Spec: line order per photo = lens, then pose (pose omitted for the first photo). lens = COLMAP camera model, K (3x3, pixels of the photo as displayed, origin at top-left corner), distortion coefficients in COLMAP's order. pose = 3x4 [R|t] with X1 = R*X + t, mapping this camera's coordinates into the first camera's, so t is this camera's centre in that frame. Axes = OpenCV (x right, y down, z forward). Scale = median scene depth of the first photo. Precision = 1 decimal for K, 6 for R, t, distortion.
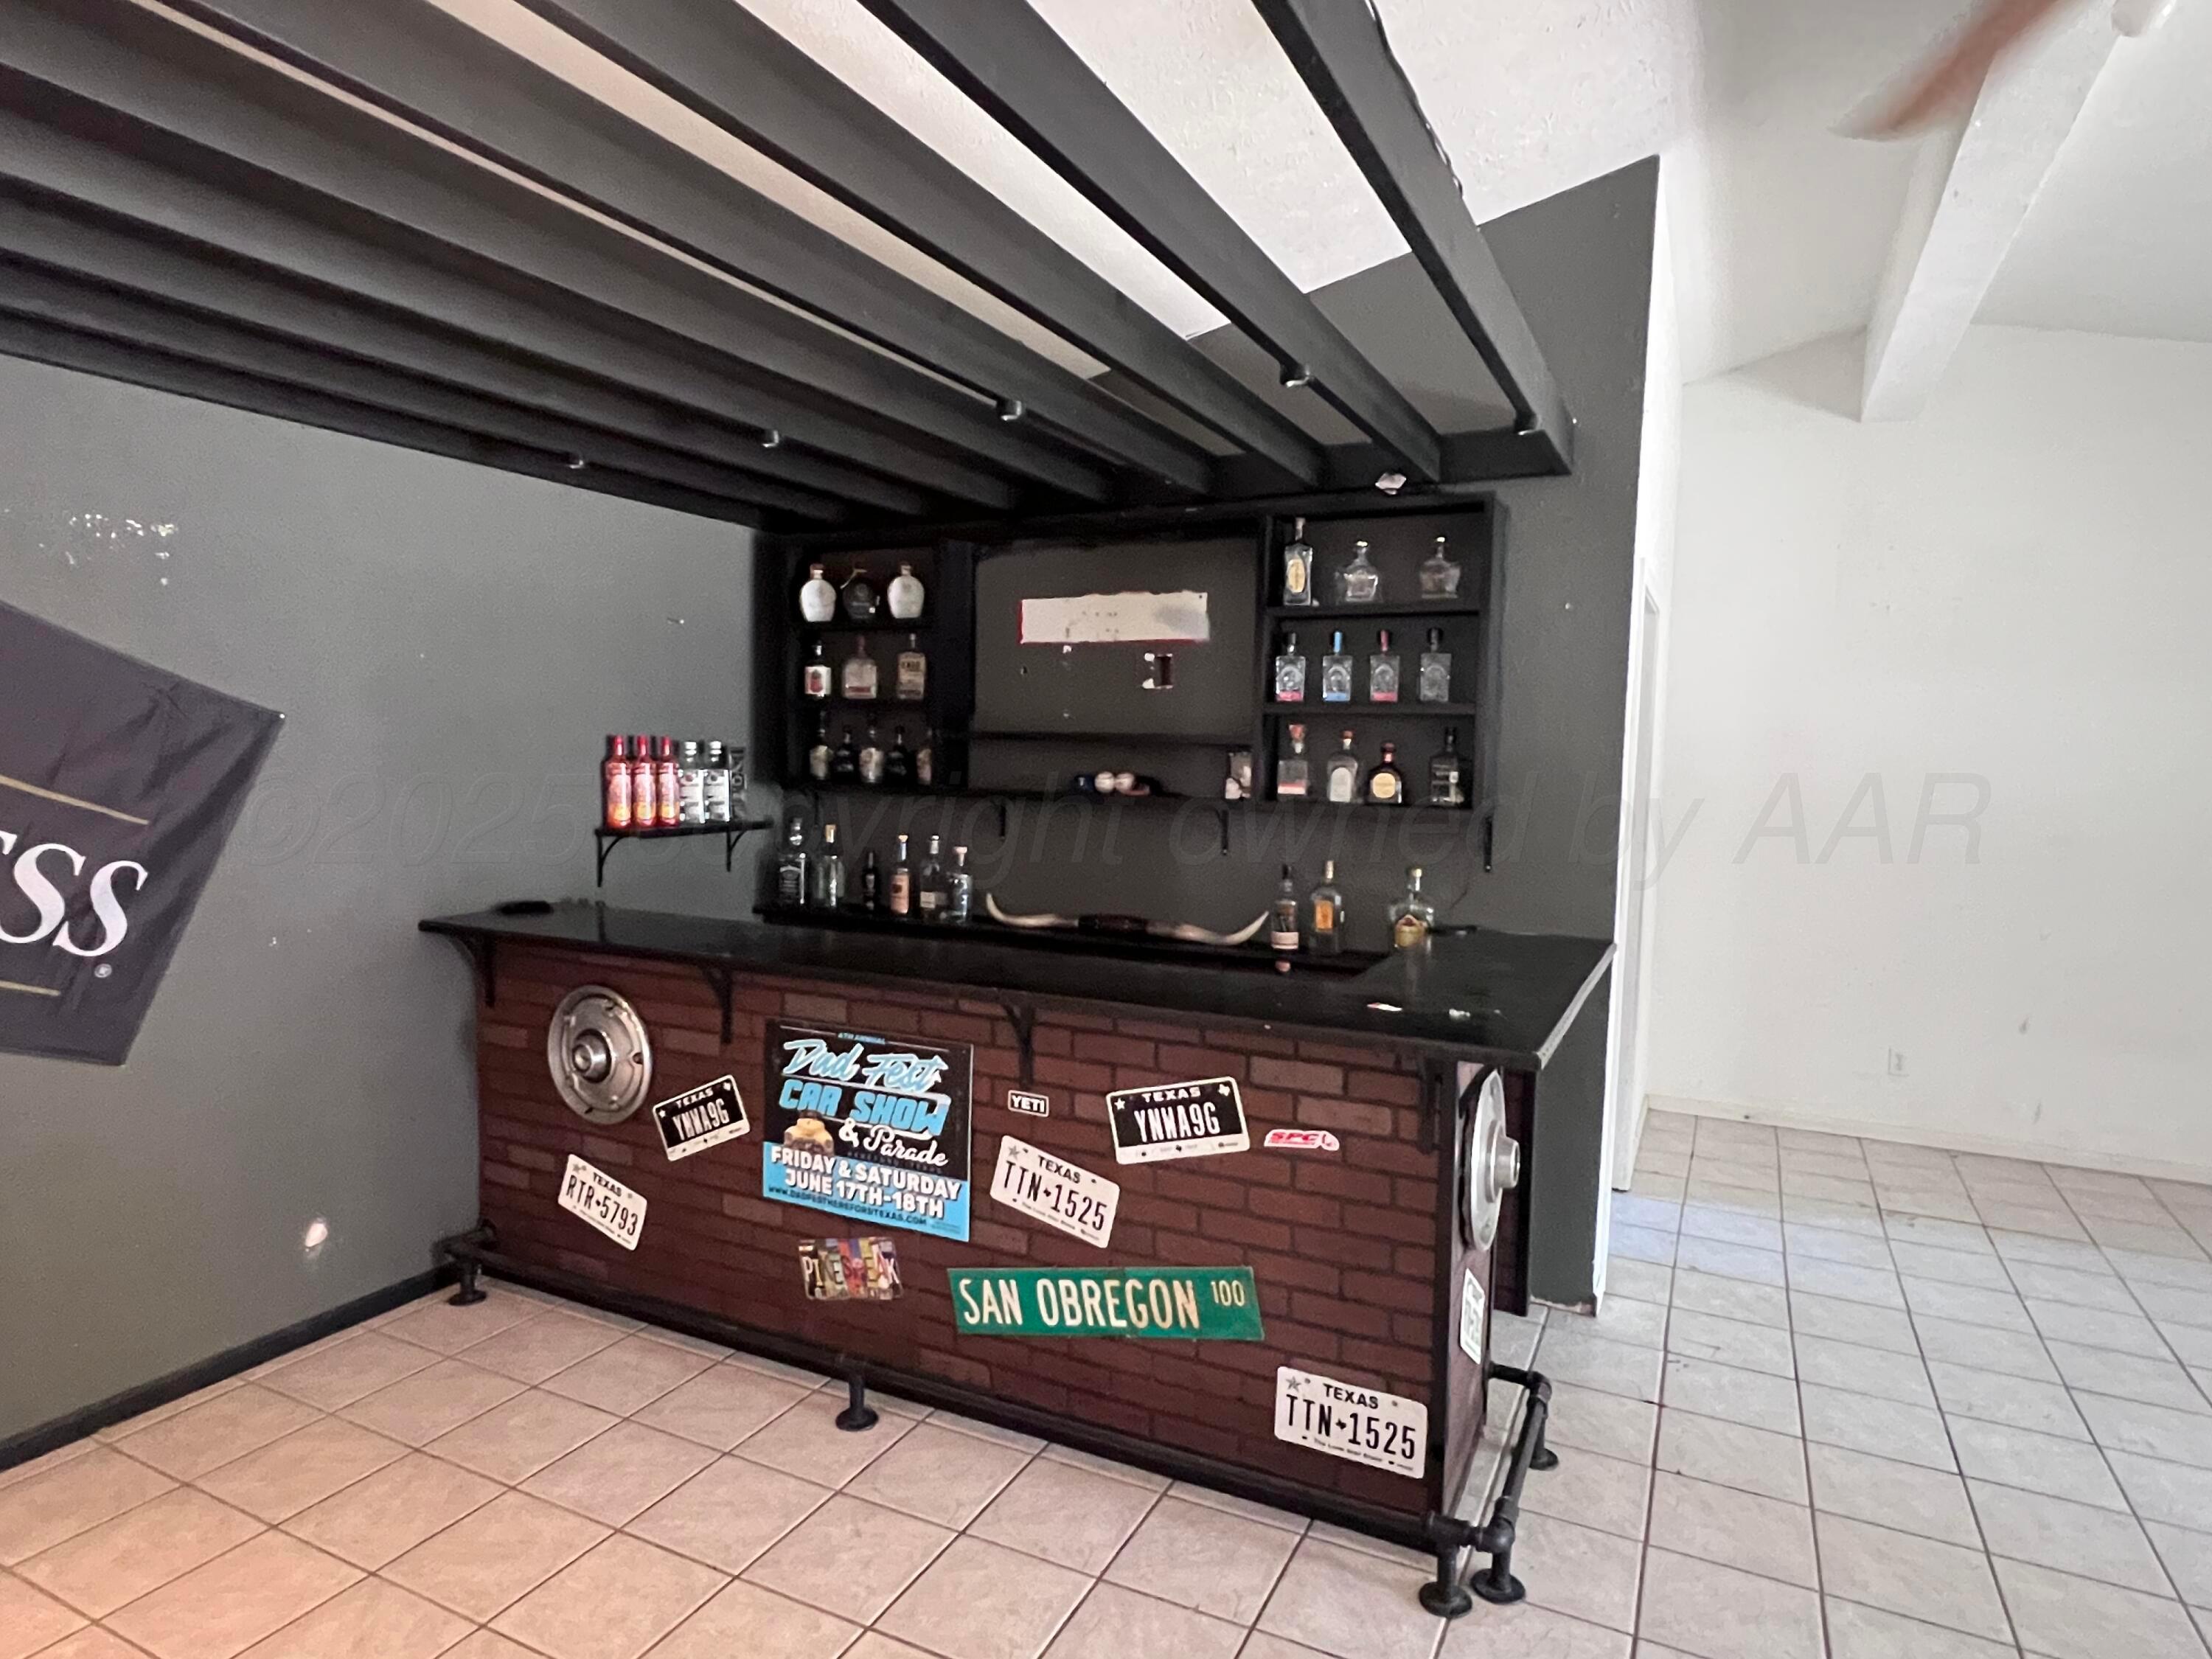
lens RADIAL K [[1255.9, 0, 1105.4], [0, 1255.9, 834.9], [0, 0, 1]] dist [-0.004095, -0.000713]
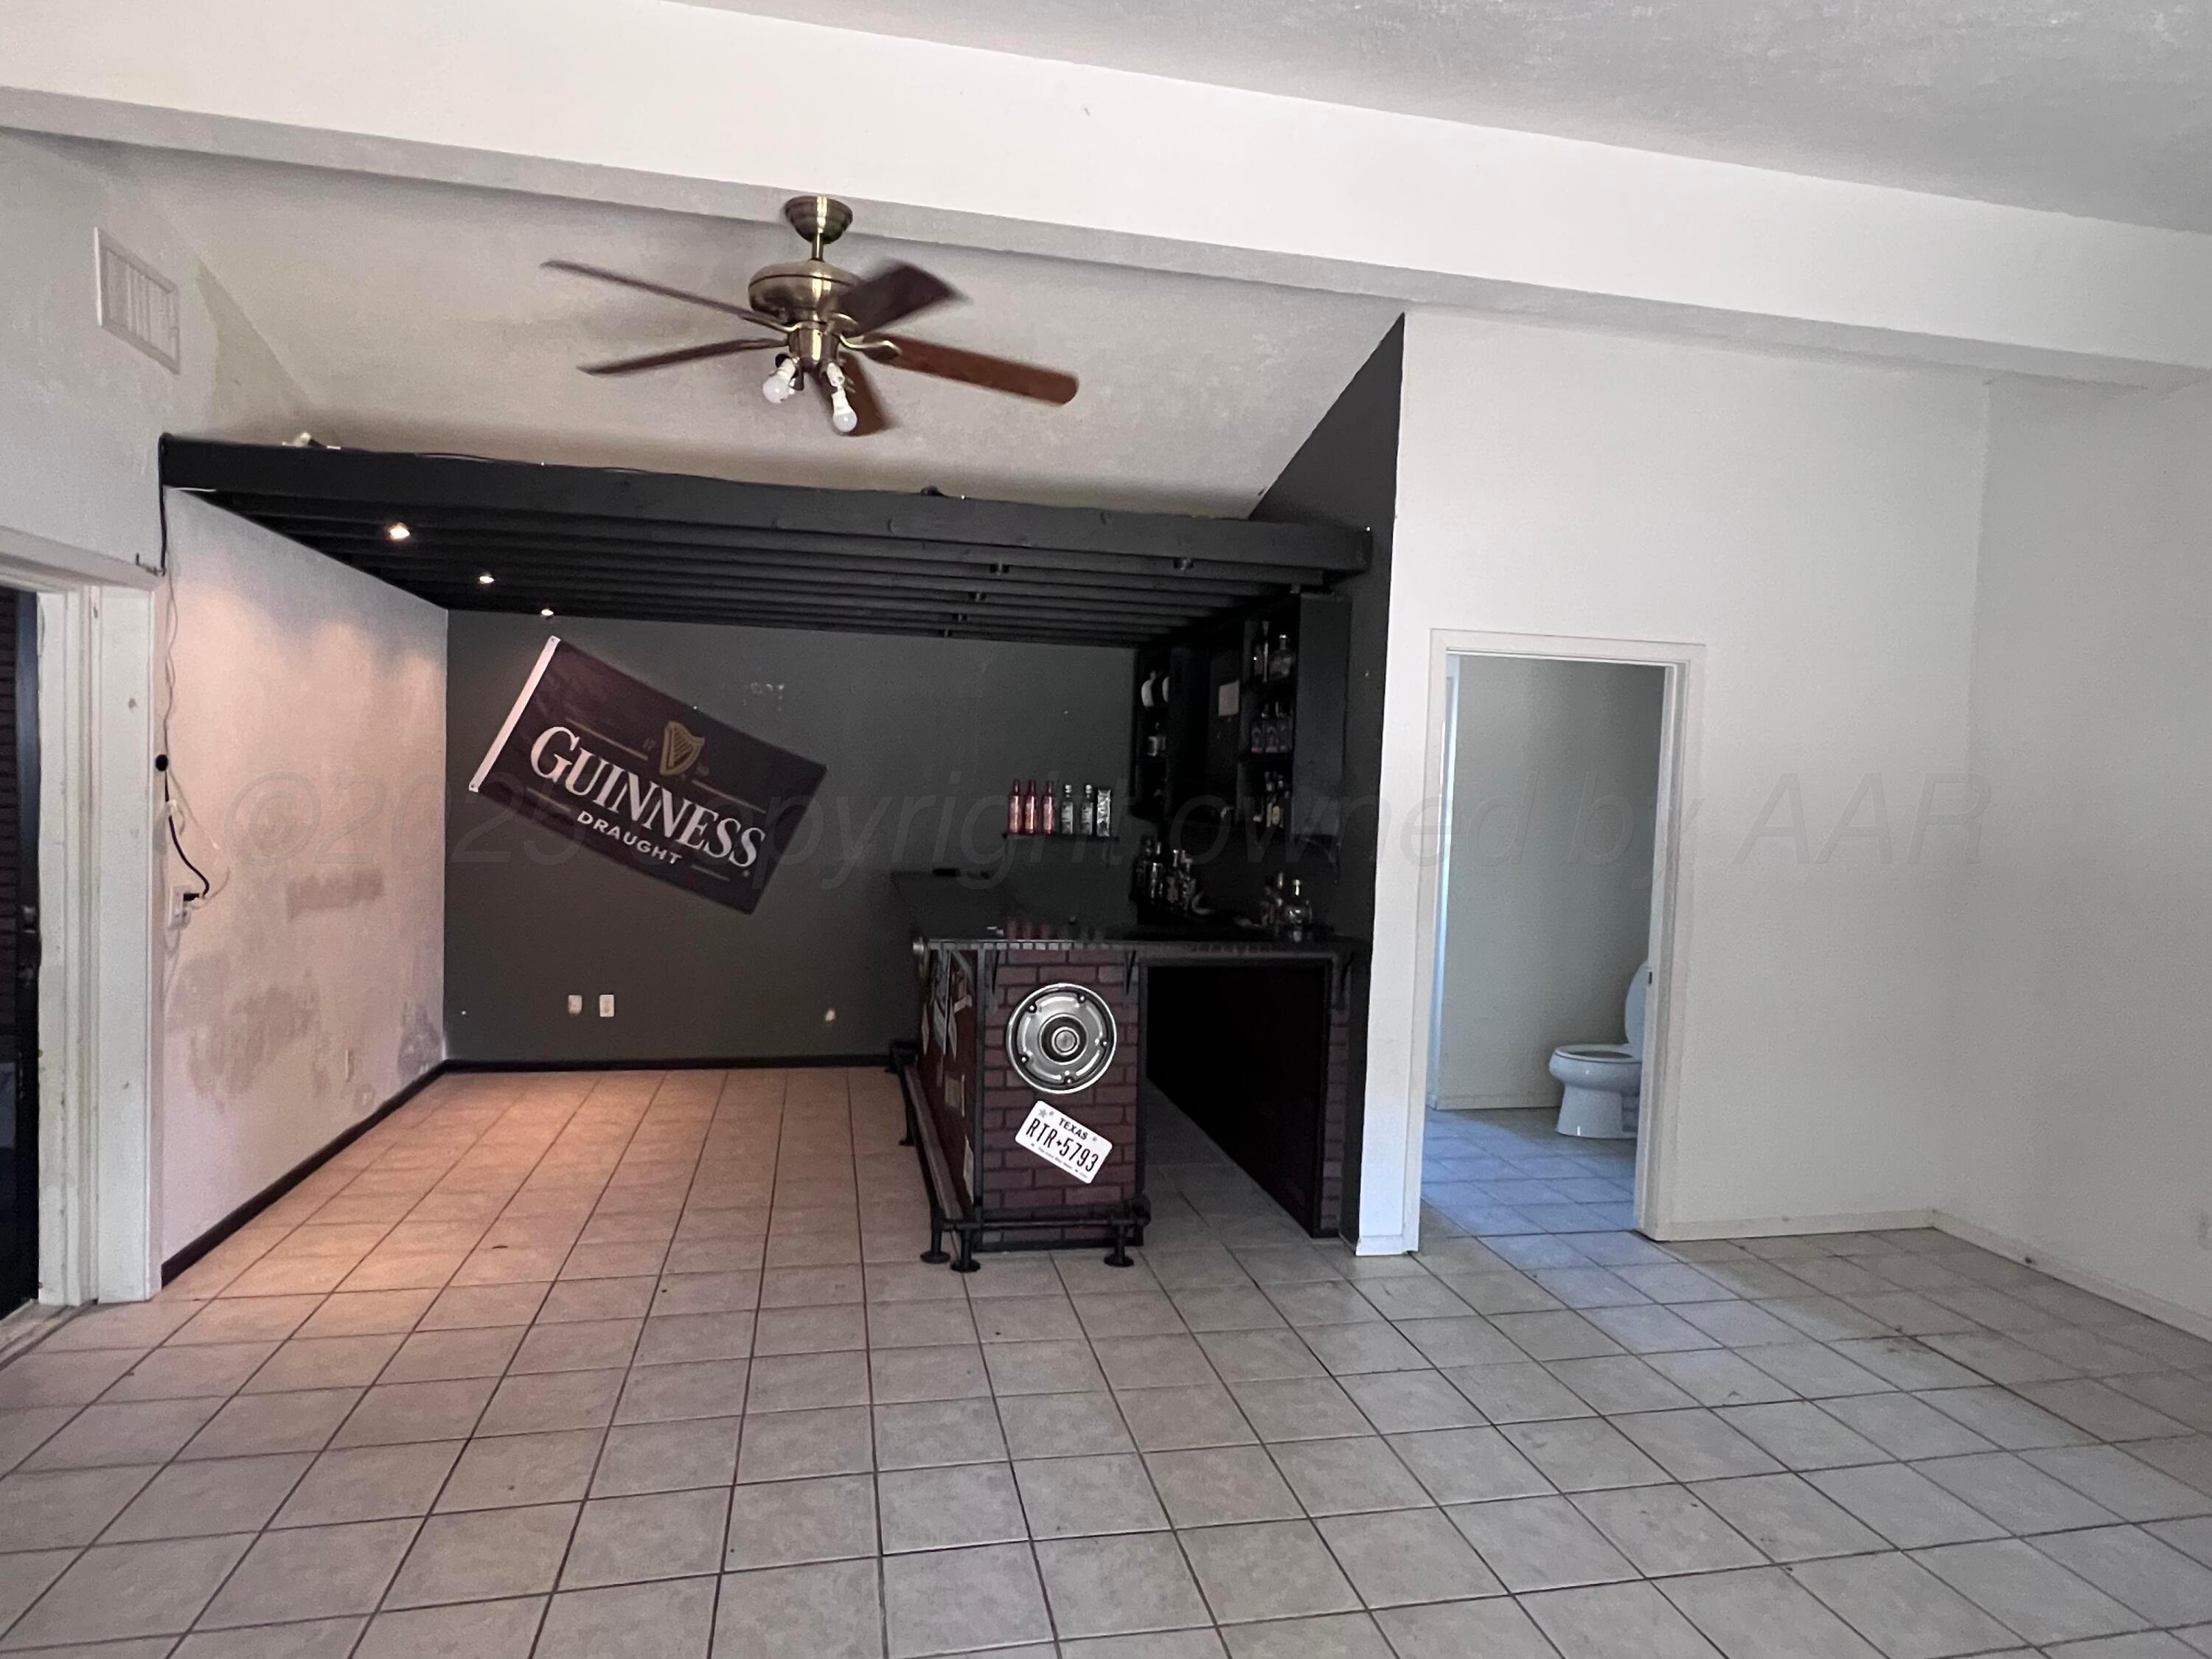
lens RADIAL K [[1255.9, 0, 1104.8], [0, 1255.9, 829.5], [0, 0, 1]] dist [-0.004095, -0.000713]
pose [[0.628728, 0.031371, -0.776992, 1.405039], [-0.079359, 0.996558, -0.023980, 0.027369], [0.773565, 0.076738, 0.629054, 0.019238]]
